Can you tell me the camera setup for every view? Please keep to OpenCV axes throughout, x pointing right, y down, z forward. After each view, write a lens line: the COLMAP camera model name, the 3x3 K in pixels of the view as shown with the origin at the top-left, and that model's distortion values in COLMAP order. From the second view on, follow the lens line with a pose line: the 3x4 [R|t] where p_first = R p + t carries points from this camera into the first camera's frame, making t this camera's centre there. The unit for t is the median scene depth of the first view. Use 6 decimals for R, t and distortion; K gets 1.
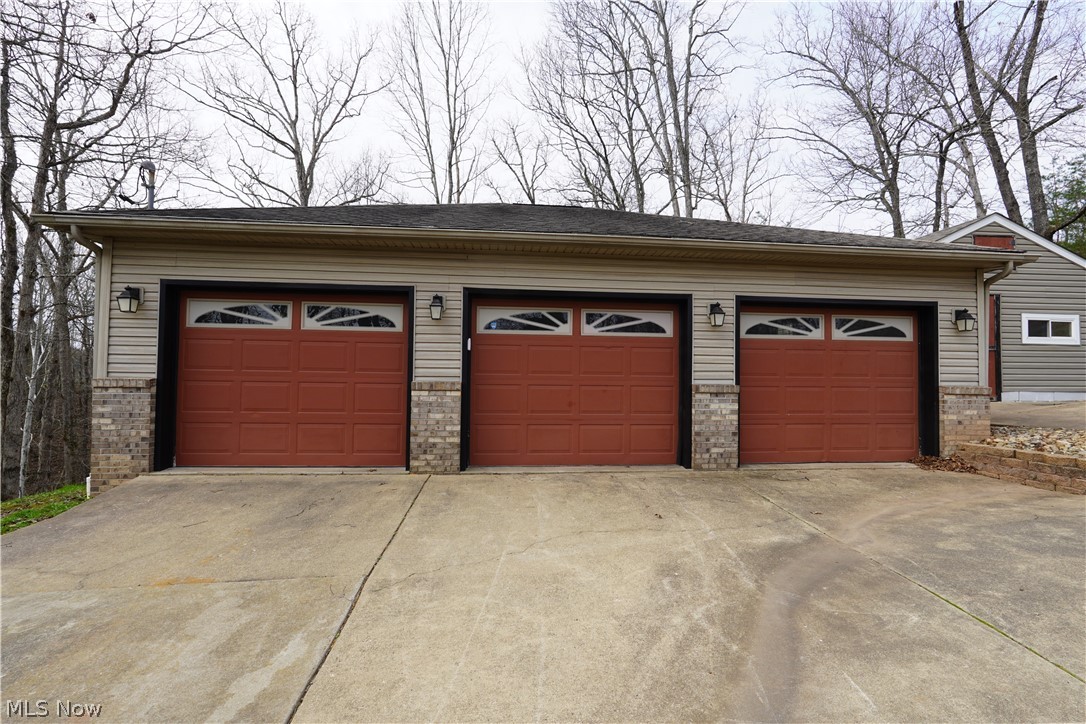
lens RADIAL K [[495.1, 0, 543.8], [0, 495.1, 361.6], [0, 0, 1]] dist [-0.012658, 0.003829]
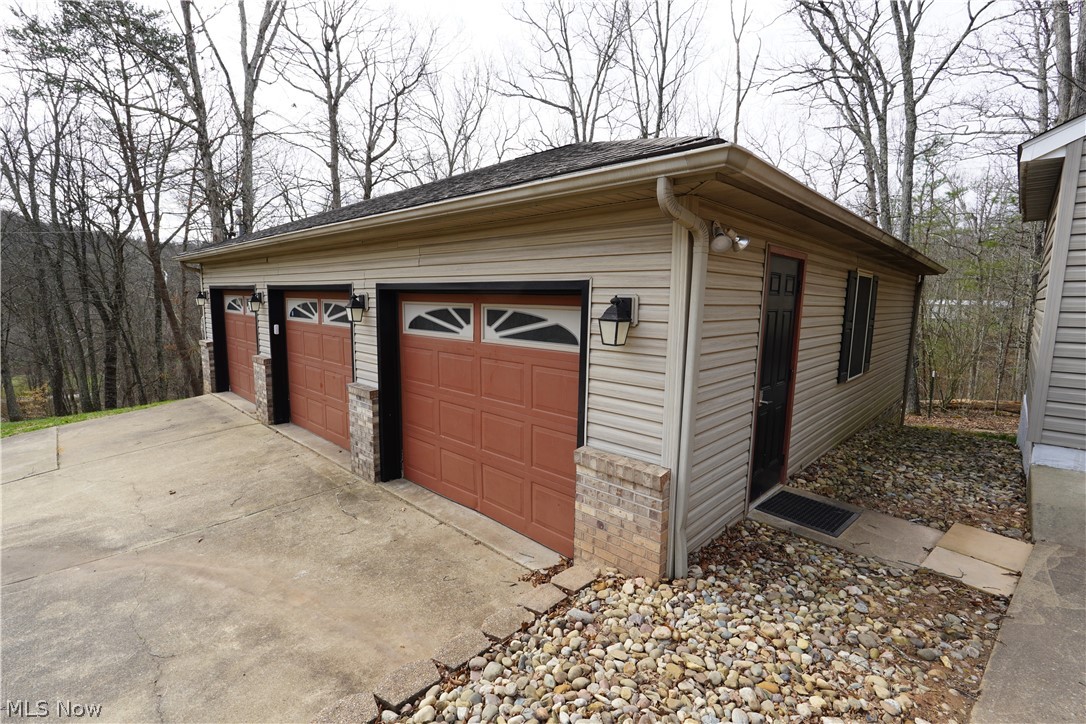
lens RADIAL K [[495.1, 0, 541.6], [0, 495.1, 361.1], [0, 0, 1]] dist [-0.012658, 0.003829]
pose [[0.652369, 0.097596, -0.751592, 1.136320], [0.014144, 0.989934, 0.140821, -0.111041], [0.757770, -0.102498, 0.644422, 0.625538]]
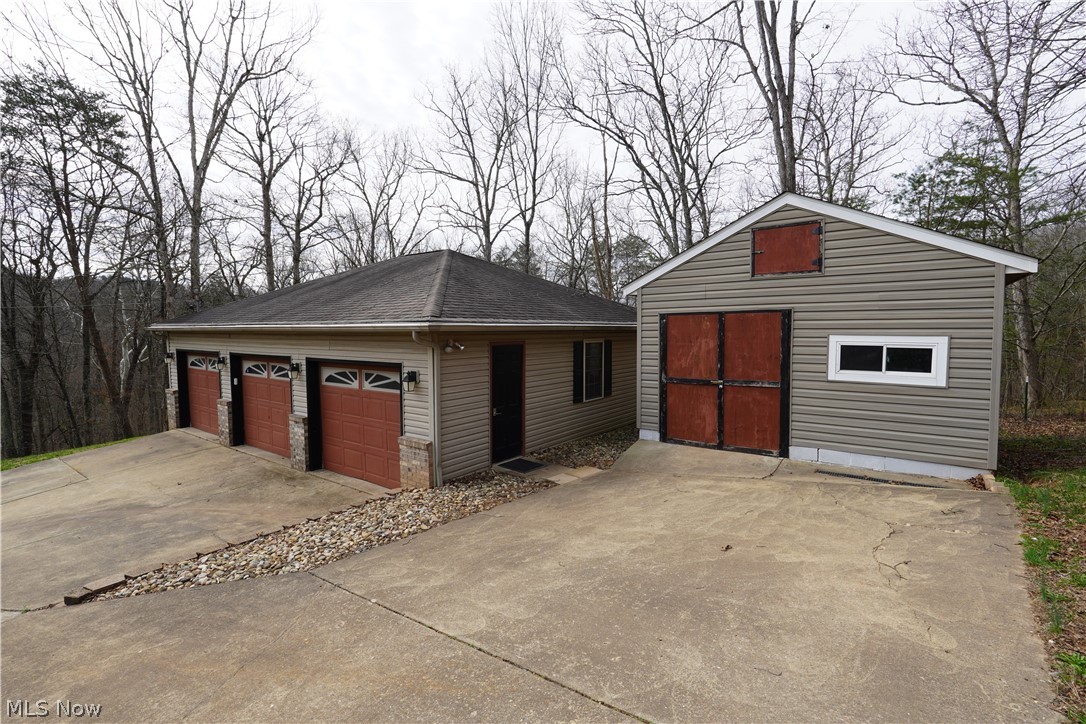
lens RADIAL K [[495.1, 0, 540.0], [0, 495.1, 361.6], [0, 0, 1]] dist [-0.012658, 0.003829]
pose [[0.739847, 0.032941, -0.671968, 1.788531], [0.032786, 0.995849, 0.084916, -0.209834], [0.671976, -0.084856, 0.735696, 0.363382]]
